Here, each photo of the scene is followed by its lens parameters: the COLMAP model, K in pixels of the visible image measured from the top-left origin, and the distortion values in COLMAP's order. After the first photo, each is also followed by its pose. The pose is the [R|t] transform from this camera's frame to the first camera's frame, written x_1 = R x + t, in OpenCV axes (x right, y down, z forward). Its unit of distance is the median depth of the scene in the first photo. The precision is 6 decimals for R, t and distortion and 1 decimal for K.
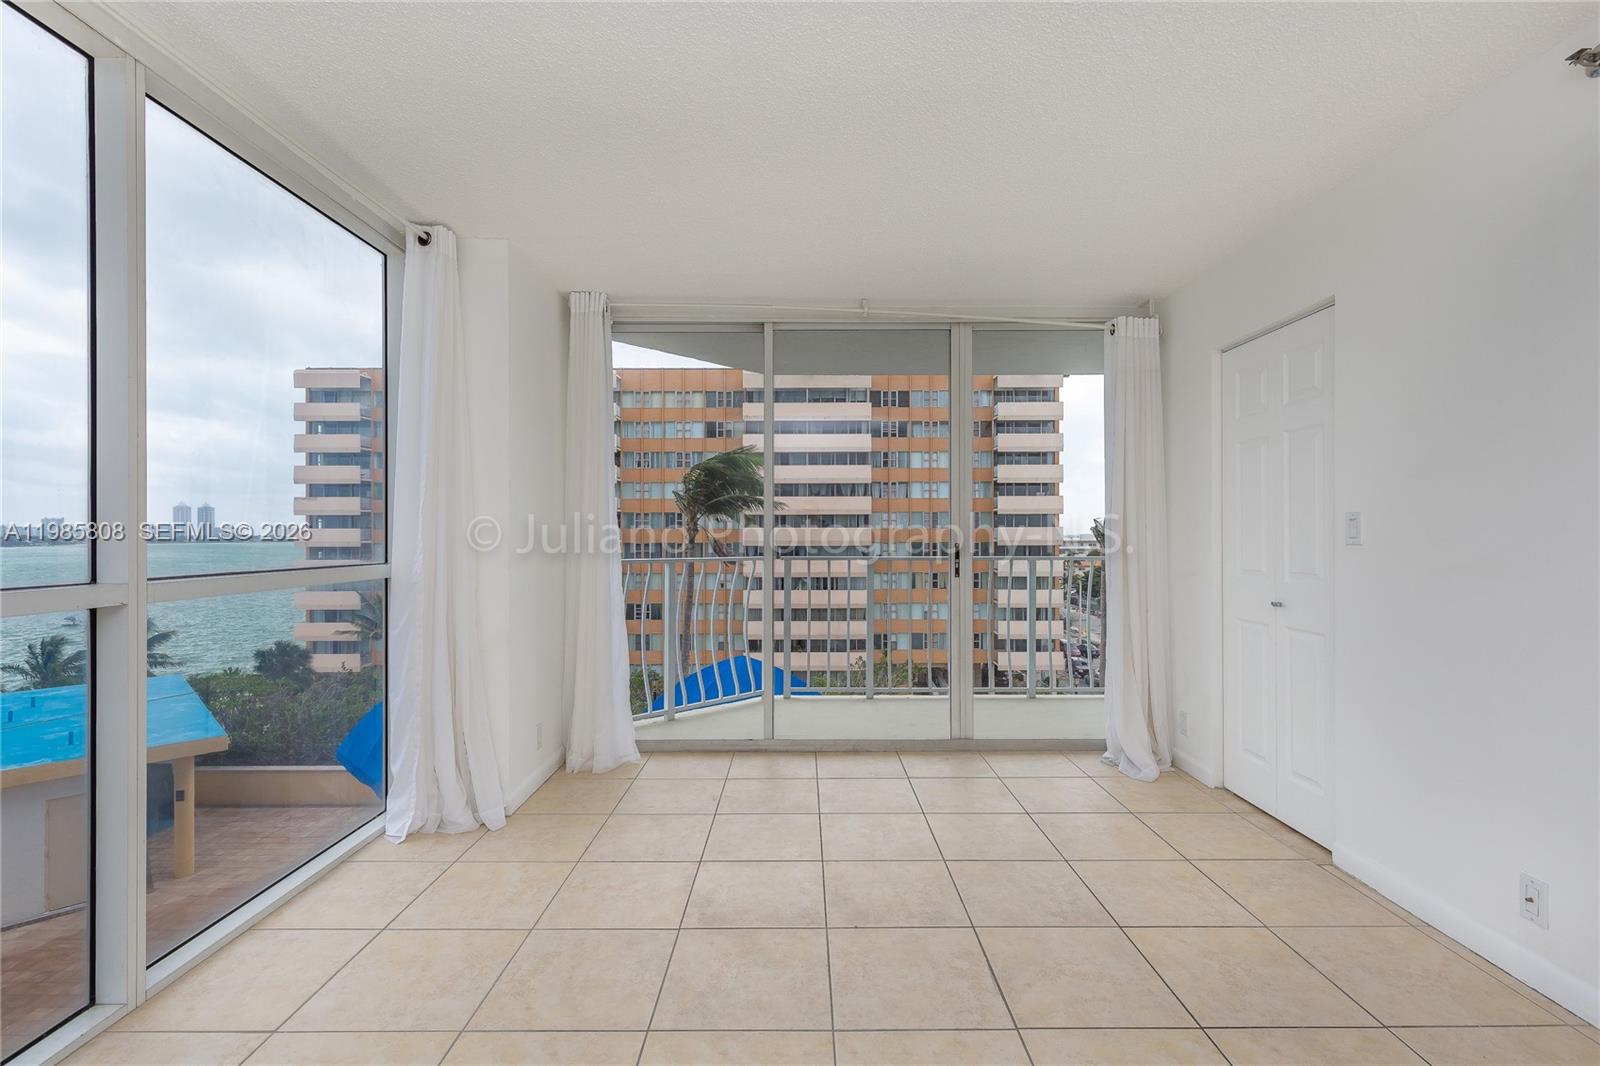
lens RADIAL K [[737.2, 0, 819.0], [0, 737.2, 532.3], [0, 0, 1]] dist [0.007647, -0.001964]
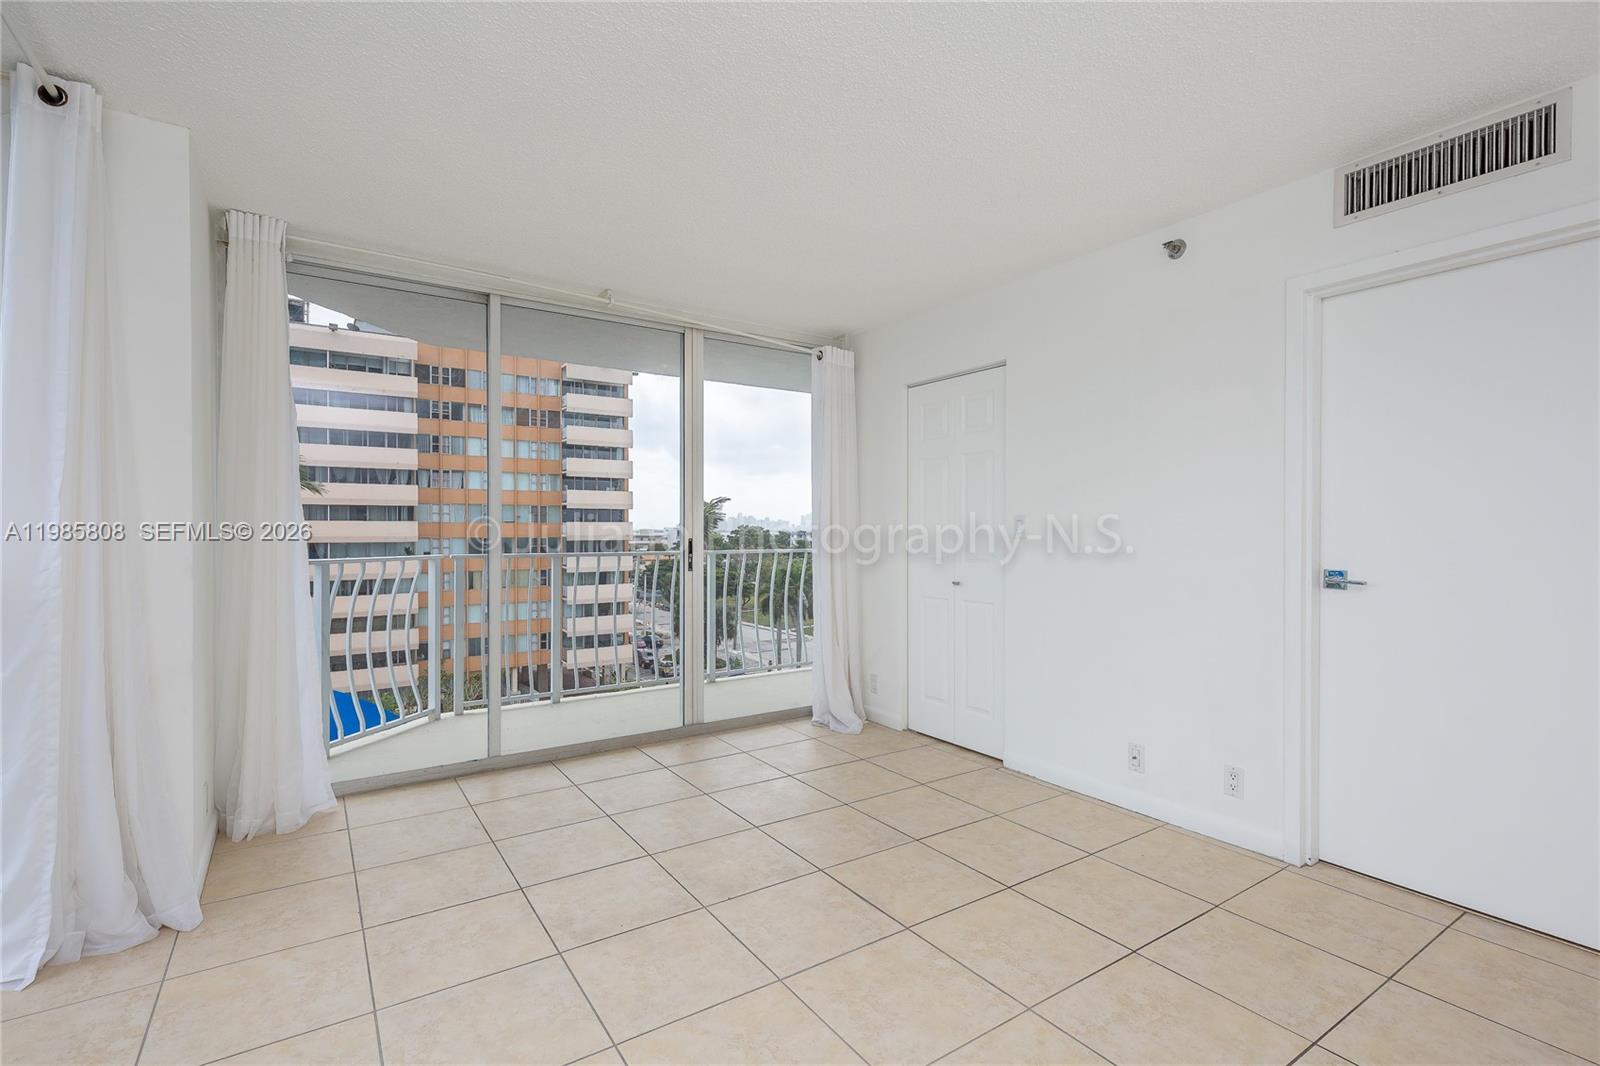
lens RADIAL K [[737.2, 0, 831.1], [0, 737.2, 533.9], [0, 0, 1]] dist [0.007647, -0.001964]
pose [[0.827122, -0.001305, 0.562021, -0.021144], [-0.003821, 0.999961, 0.007945, -0.000090], [-0.562009, -0.008718, 0.827085, 0.001919]]
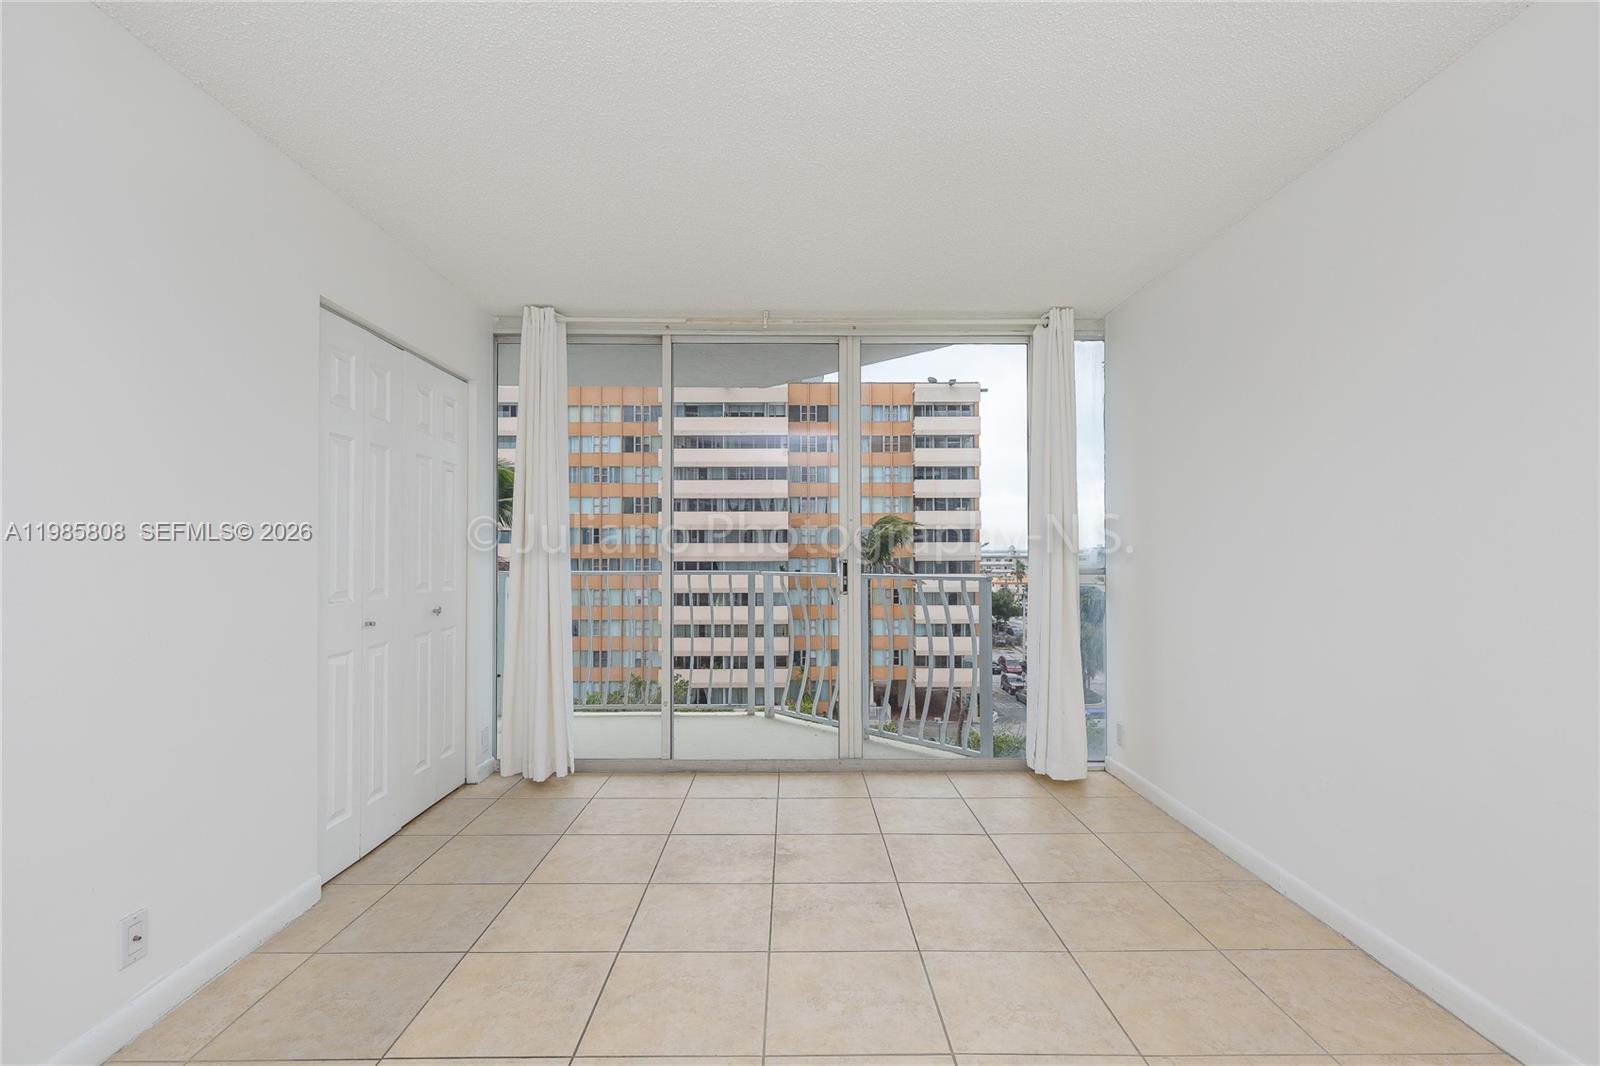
lens RADIAL K [[737.2, 0, 814.8], [0, 737.2, 536.1], [0, 0, 1]] dist [0.007647, -0.001964]
pose [[0.999992, -0.000101, 0.003922, 0.141124], [0.000171, 0.999839, -0.017965, 0.003407], [-0.003920, 0.017966, 0.999831, 0.011226]]
